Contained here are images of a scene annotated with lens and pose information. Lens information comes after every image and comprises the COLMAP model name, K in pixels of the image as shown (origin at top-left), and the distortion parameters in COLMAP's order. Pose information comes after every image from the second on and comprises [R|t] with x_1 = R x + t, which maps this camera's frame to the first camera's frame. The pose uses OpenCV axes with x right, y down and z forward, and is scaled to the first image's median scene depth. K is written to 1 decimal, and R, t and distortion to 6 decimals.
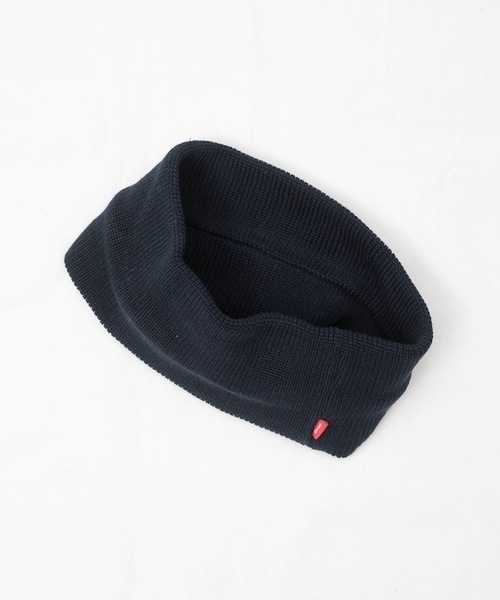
lens RADIAL K [[1472.9, 0, 245.1], [0, 1472.9, 301.0], [0, 0, 1]] dist [0.222323, 0.000000]
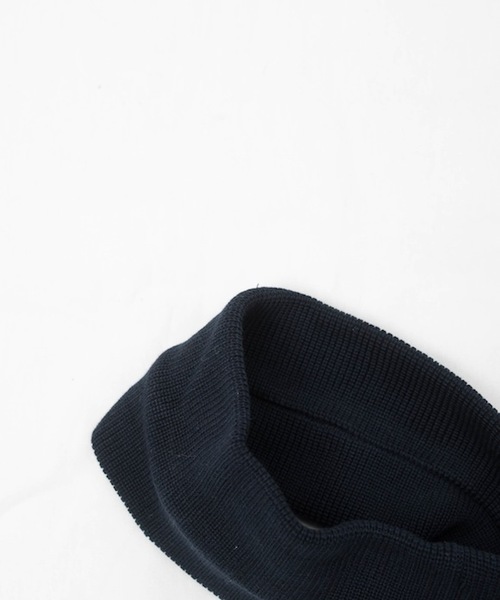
lens RADIAL K [[1472.9, 0, 252.8], [0, 1472.9, 299.6], [0, 0, 1]] dist [0.222323, 0.000000]
pose [[0.999483, 0.015048, -0.028426, -0.017706], [-0.017818, 0.994841, -0.099872, -0.025056], [0.026776, 0.100327, 0.994594, 0.233680]]
